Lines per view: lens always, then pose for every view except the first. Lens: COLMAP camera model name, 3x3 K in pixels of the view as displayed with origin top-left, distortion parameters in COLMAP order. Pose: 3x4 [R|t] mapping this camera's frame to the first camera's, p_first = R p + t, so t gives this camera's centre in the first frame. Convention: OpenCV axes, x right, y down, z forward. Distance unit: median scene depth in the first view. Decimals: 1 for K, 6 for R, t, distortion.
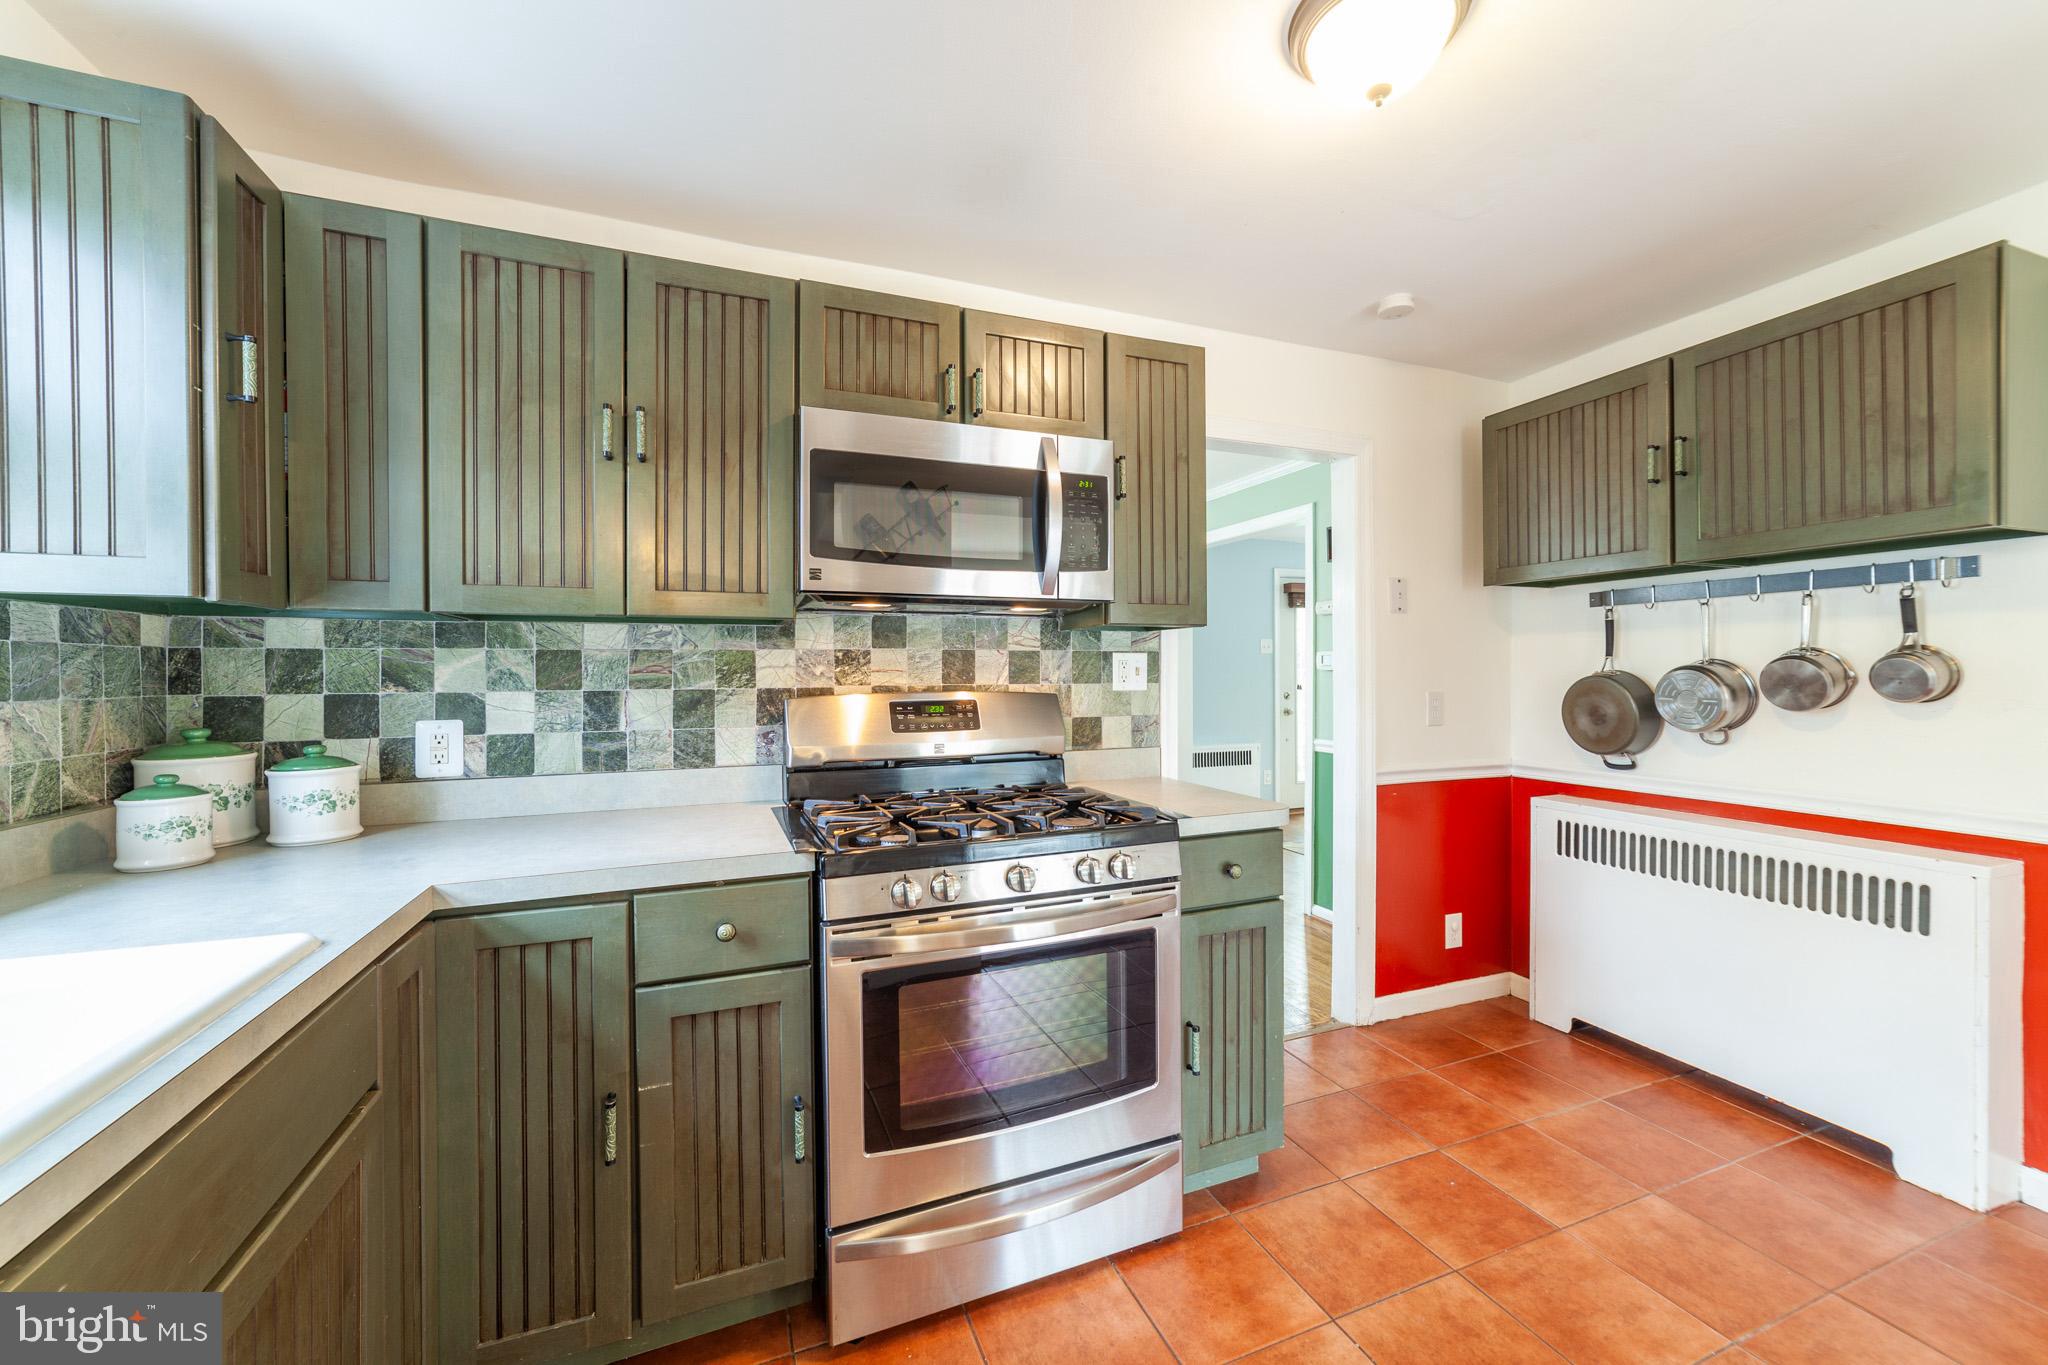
lens RADIAL K [[802.4, 0, 1035.4], [0, 802.4, 674.5], [0, 0, 1]] dist [-0.002509, 0.000201]
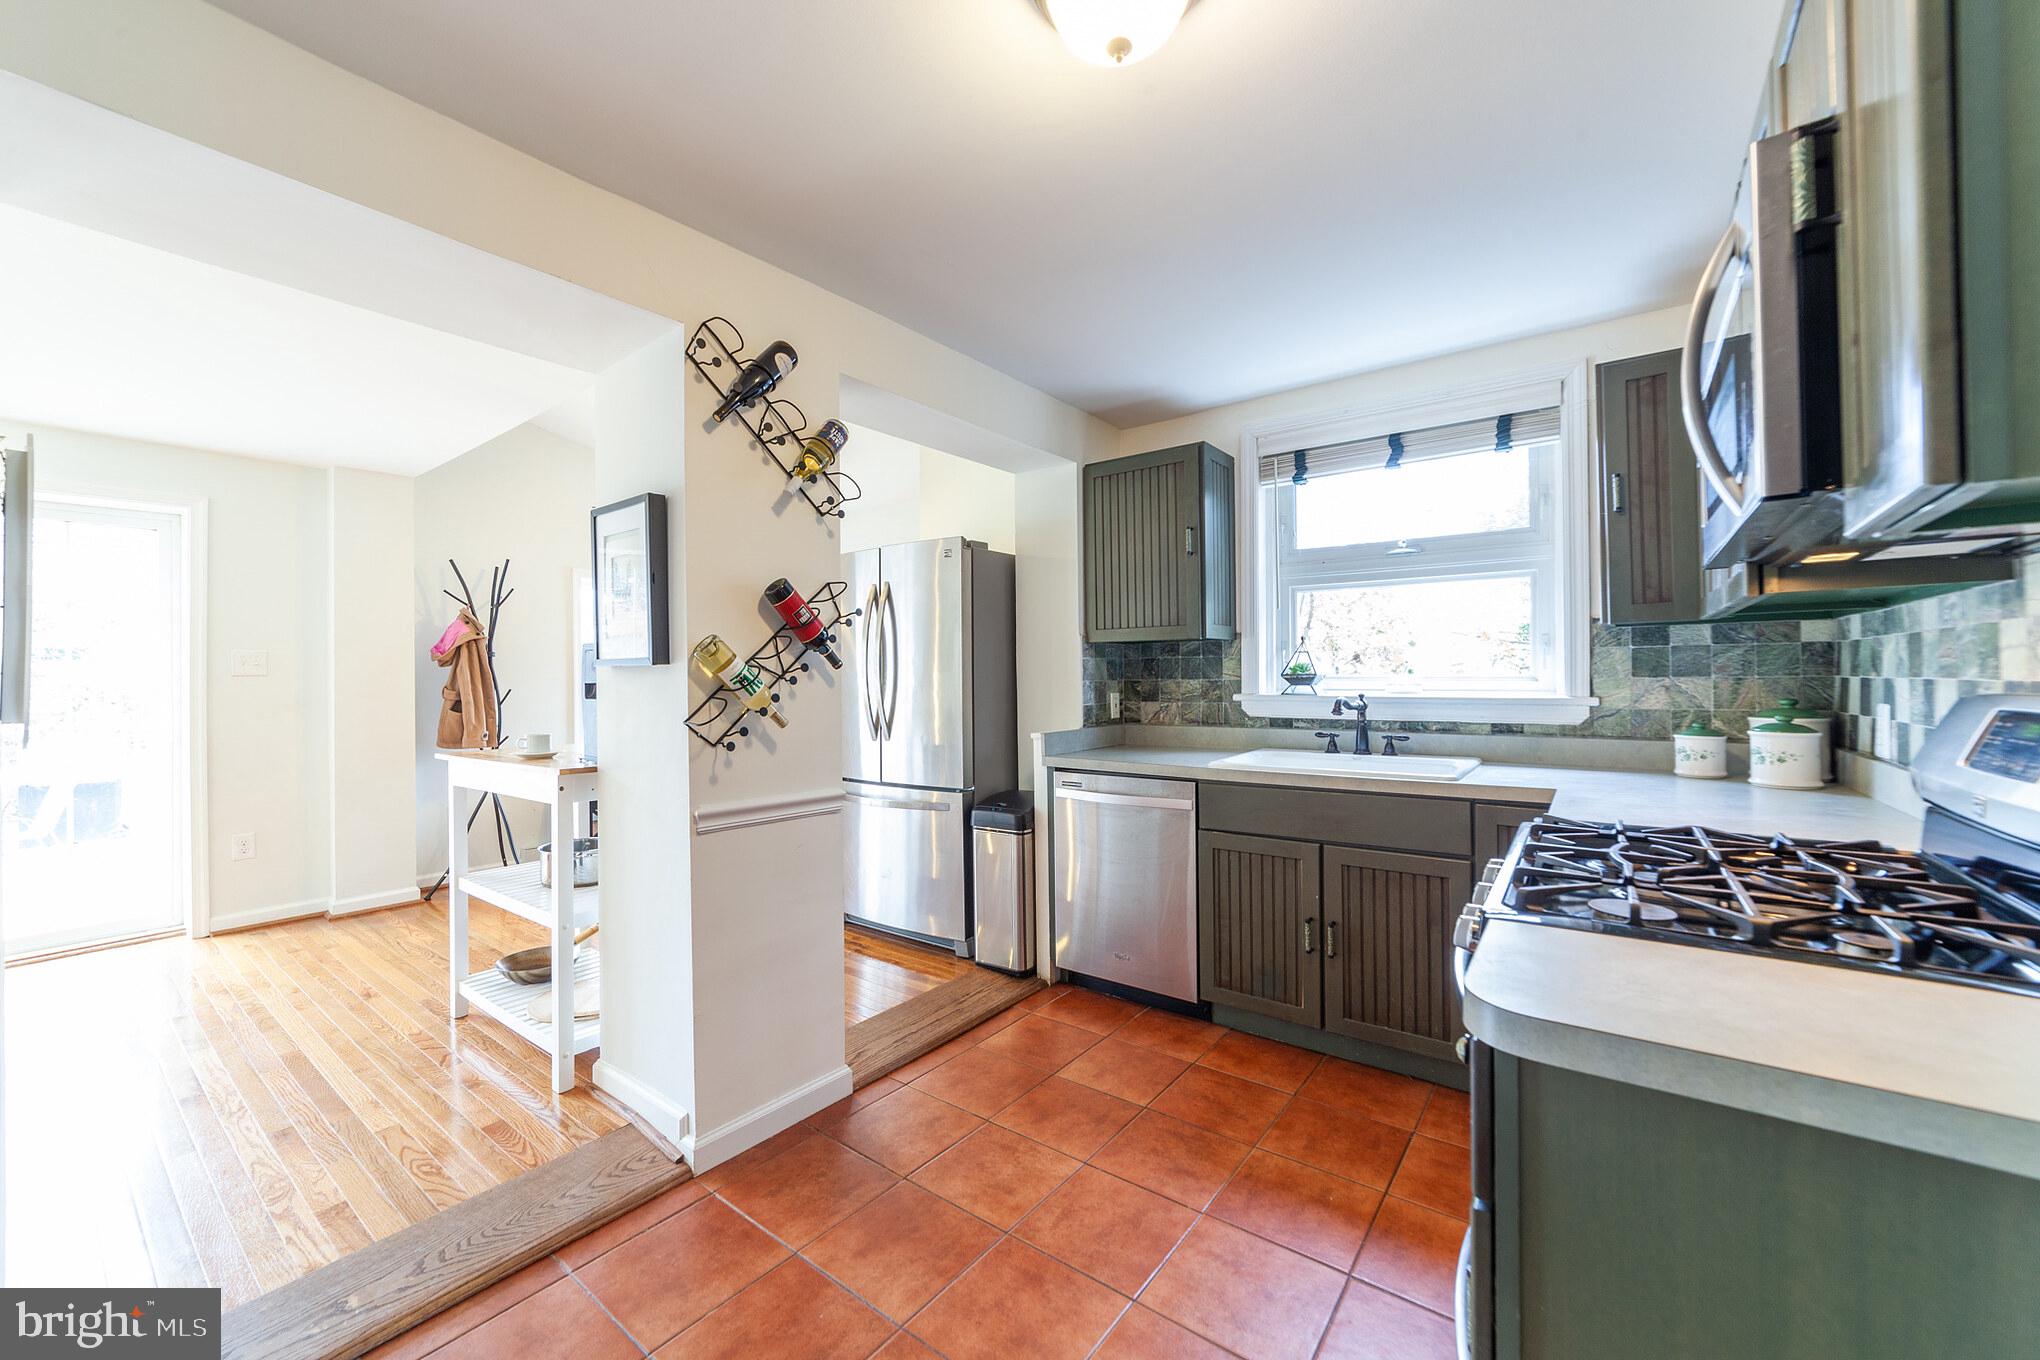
lens RADIAL K [[799.2, 0, 1031.3], [0, 799.2, 672.1], [0, 0, 1]] dist [-0.002509, 0.000201]
pose [[-0.840331, 0.010316, -0.541976, 0.673035], [0.010647, 0.999940, 0.002525, 0.000648], [0.541970, -0.003649, -0.840390, 1.129606]]
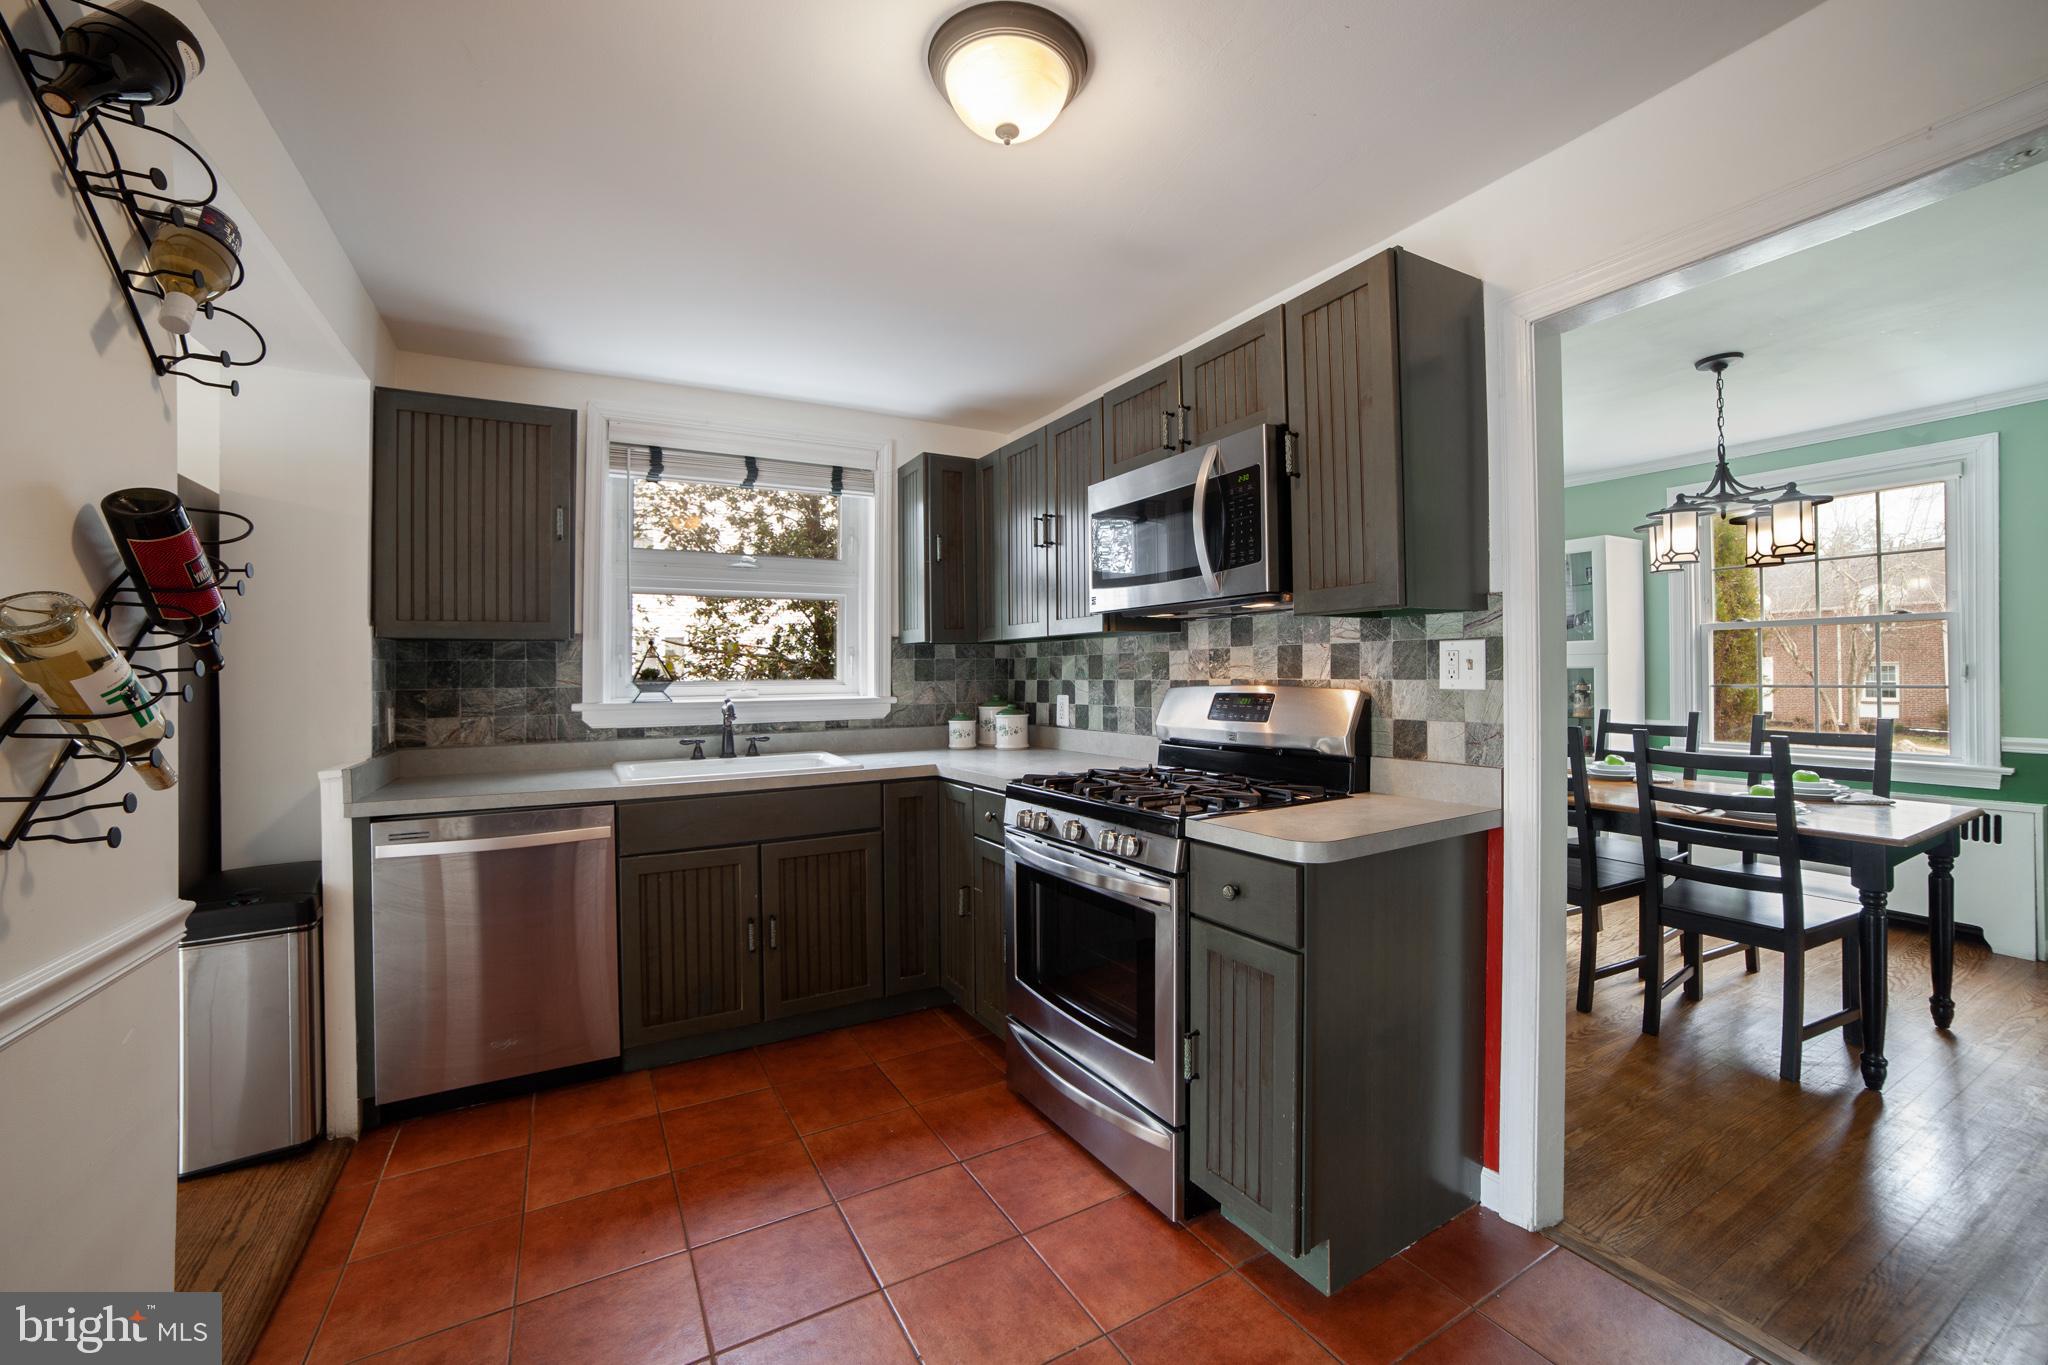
lens RADIAL K [[818.5, 0, 1024.0], [0, 818.5, 674.8], [0, 0, 1]] dist [-0.031704, 0.014341]
pose [[0.144327, 0.005059, -0.989517, 0.981354], [0.006093, 0.999963, 0.006001, -0.001452], [0.989511, -0.006895, 0.144291, 0.567753]]
